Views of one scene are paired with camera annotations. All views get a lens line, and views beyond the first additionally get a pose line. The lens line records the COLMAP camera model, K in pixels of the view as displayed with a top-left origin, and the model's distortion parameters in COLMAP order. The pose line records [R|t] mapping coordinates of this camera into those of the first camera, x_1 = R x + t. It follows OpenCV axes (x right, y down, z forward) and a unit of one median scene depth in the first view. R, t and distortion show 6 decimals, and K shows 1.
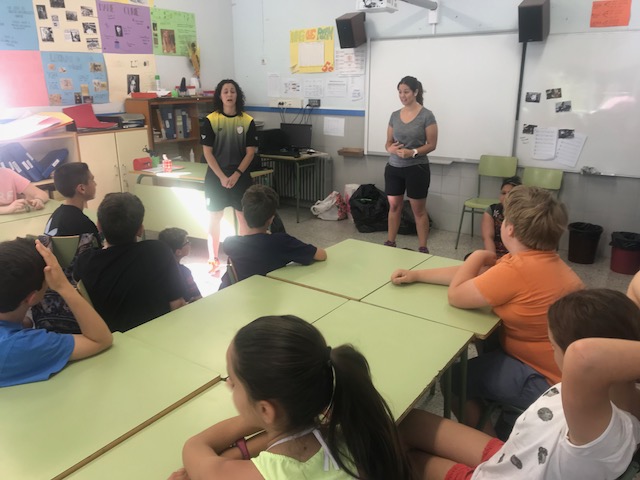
lens RADIAL K [[506.4, 0, 321.0], [0, 506.4, 240.9], [0, 0, 1]] dist [-0.047308, -0.008801]
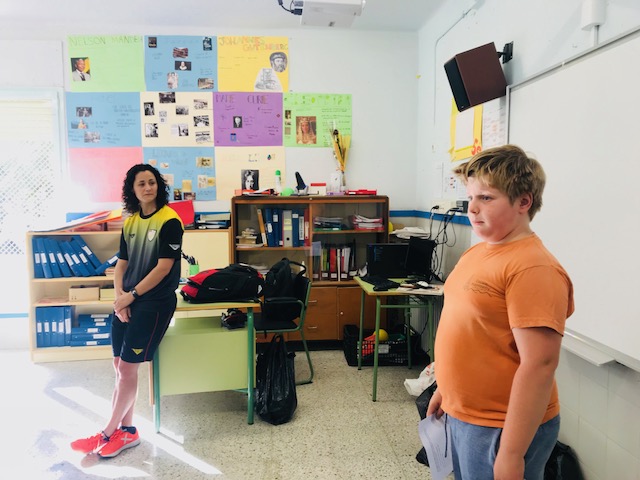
lens RADIAL K [[506.4, 0, 319.7], [0, 506.4, 239.4], [0, 0, 1]] dist [-0.047308, -0.008801]
pose [[0.650394, 0.064263, -0.756874, 0.389623], [-0.221607, 0.969121, -0.108147, -0.156415], [0.726552, 0.238066, 0.644551, 0.584999]]
